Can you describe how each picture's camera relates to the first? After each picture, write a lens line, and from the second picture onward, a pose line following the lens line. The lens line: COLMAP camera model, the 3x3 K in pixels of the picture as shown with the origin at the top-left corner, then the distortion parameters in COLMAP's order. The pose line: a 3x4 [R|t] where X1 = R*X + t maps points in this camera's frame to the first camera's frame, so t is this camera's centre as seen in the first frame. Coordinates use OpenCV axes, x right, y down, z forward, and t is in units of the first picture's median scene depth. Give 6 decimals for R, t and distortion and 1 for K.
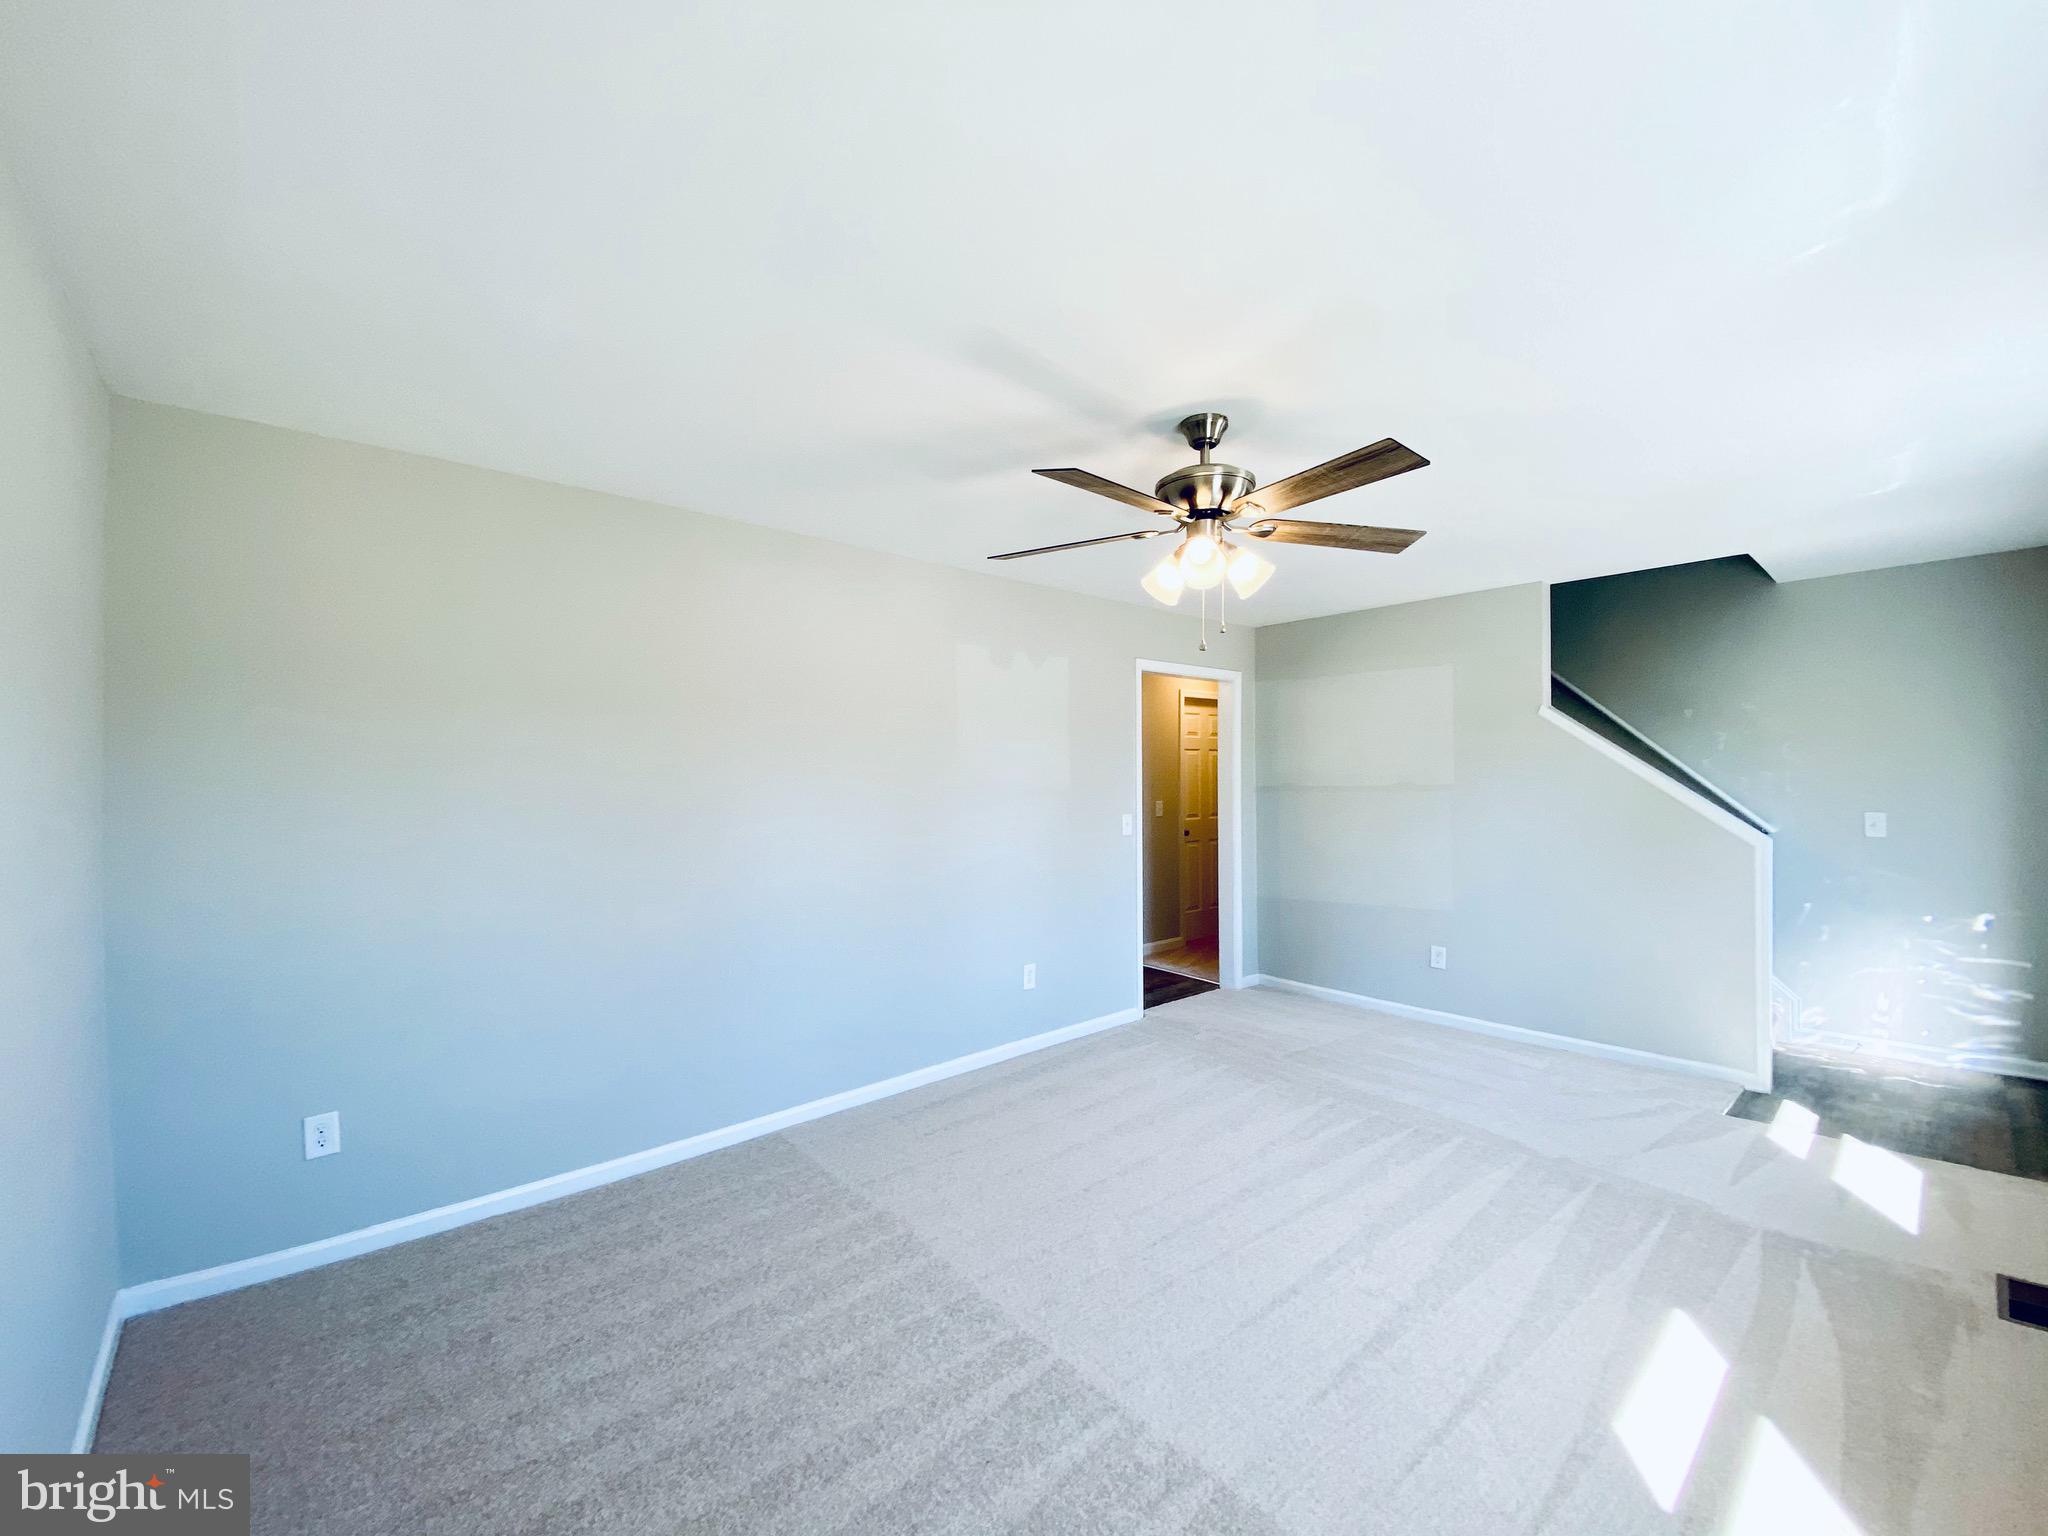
lens RADIAL K [[815.3, 0, 1027.6], [0, 815.3, 759.5], [0, 0, 1]] dist [0.005315, -0.013720]
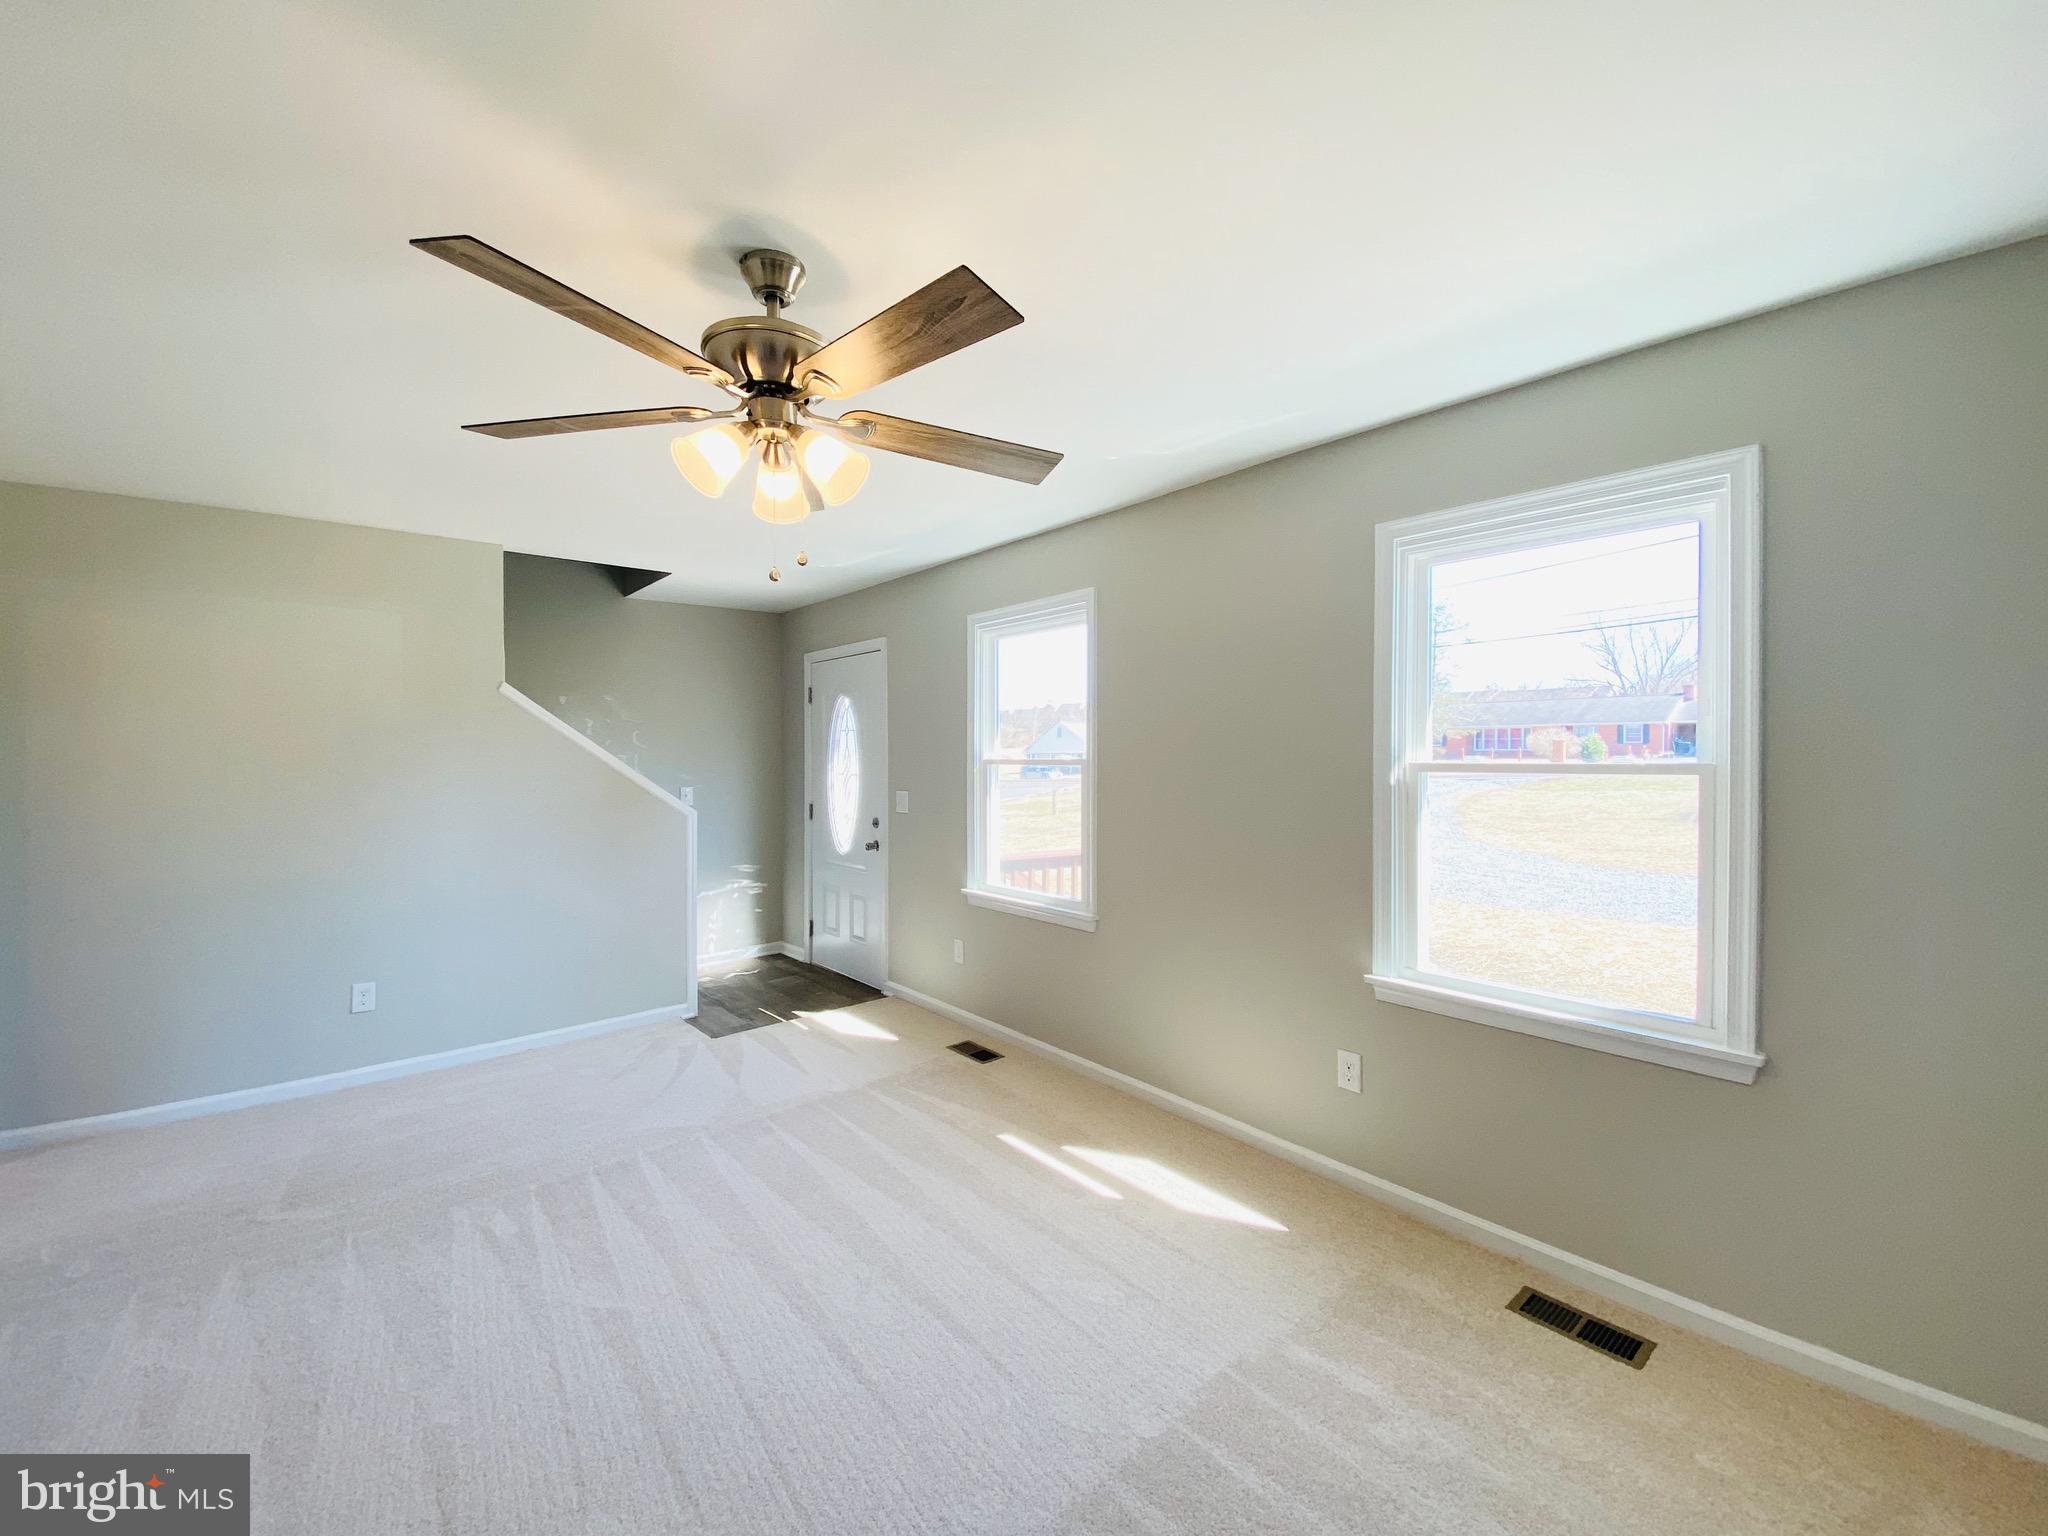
lens RADIAL K [[815.3, 0, 1032.7], [0, 815.3, 753.6], [0, 0, 1]] dist [0.005315, -0.013720]
pose [[0.015471, 0.005949, 0.999863, -0.341808], [-0.011206, 0.999921, -0.005776, 0.016452], [-0.999818, -0.011115, 0.015536, 0.502487]]
